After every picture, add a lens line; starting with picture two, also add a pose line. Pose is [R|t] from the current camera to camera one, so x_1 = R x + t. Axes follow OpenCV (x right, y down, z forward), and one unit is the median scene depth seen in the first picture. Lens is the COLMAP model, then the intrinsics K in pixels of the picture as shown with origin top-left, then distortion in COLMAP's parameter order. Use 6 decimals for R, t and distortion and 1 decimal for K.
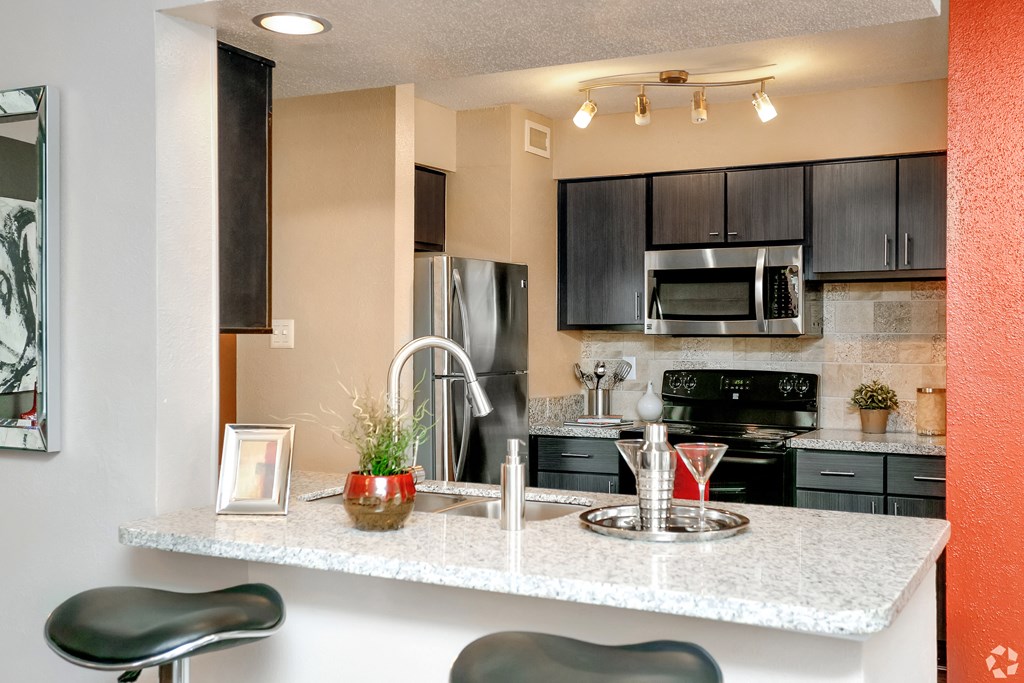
lens RADIAL K [[1199.2, 0, 512.0], [0, 1199.2, 341.5], [0, 0, 1]] dist [0.194291, 0.006673]
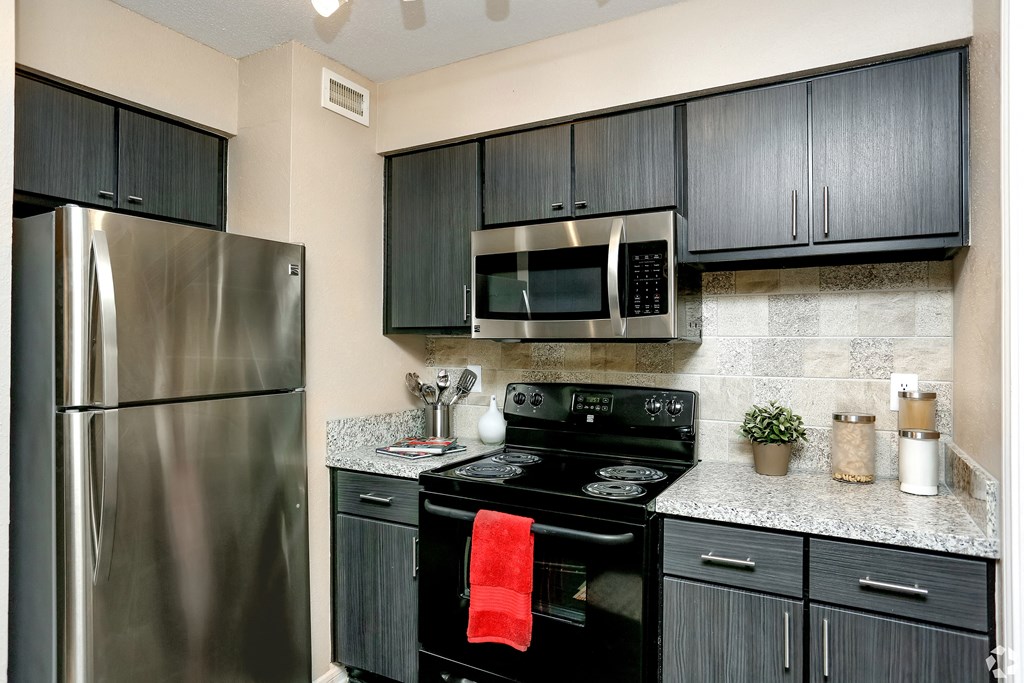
lens RADIAL K [[600.1, 0, 512.0], [0, 600.1, 341.5], [0, 0, 1]] dist [-0.004014, 0.022159]
pose [[0.999184, -0.000921, -0.040389, 0.157238], [0.000676, 0.999981, -0.006088, -0.001908], [0.040394, 0.006056, 0.999165, 0.639099]]
